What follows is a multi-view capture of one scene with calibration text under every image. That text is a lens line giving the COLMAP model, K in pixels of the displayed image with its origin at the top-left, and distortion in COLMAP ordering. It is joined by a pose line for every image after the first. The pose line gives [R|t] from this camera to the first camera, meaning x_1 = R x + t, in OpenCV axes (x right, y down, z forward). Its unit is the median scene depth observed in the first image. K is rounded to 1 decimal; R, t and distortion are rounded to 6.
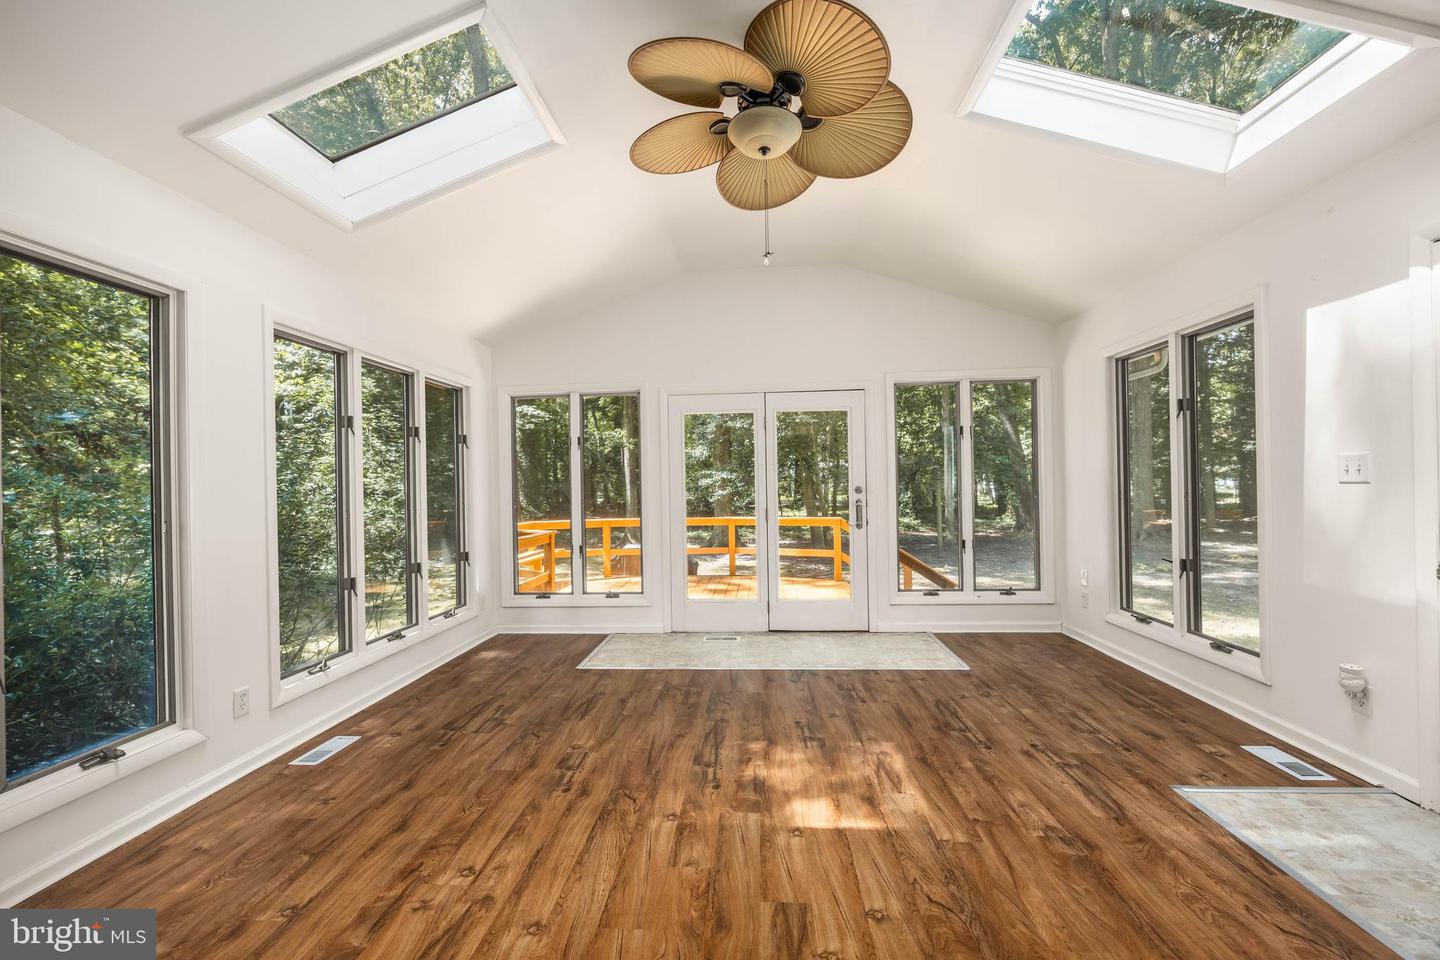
lens RADIAL K [[564.1, 0, 710.5], [0, 564.1, 480.9], [0, 0, 1]] dist [-0.001130, -0.000121]
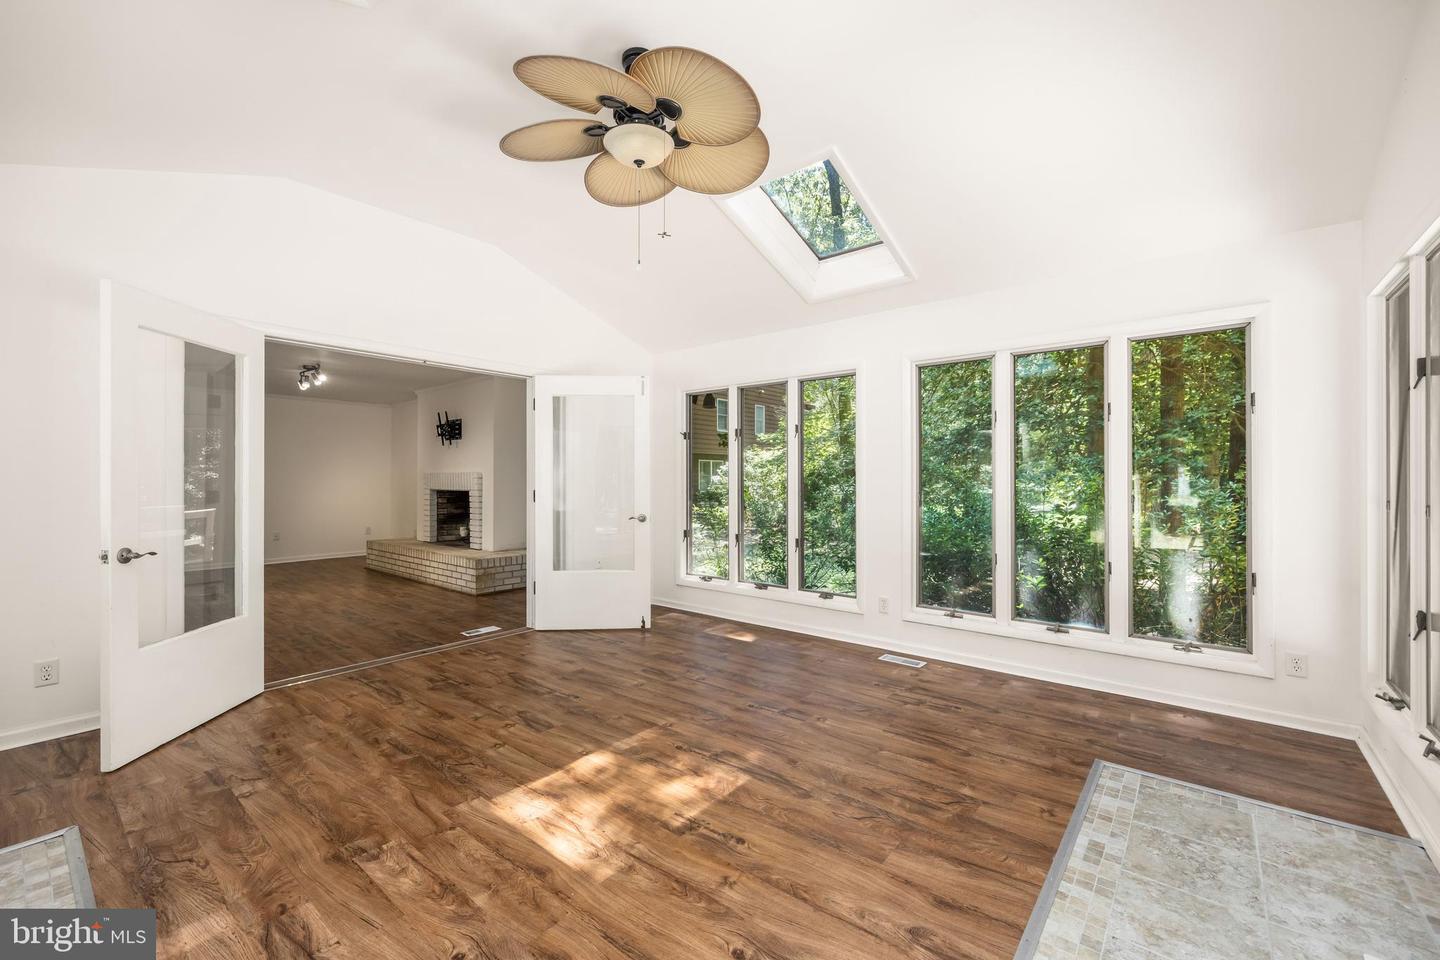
lens RADIAL K [[564.1, 0, 710.5], [0, 564.1, 480.9], [0, 0, 1]] dist [-0.001130, -0.000121]
pose [[-0.563275, 0.023171, -0.825945, 0.907821], [0.020562, 0.999690, 0.014022, 0.000124], [0.826014, -0.009085, -0.563577, 1.728060]]
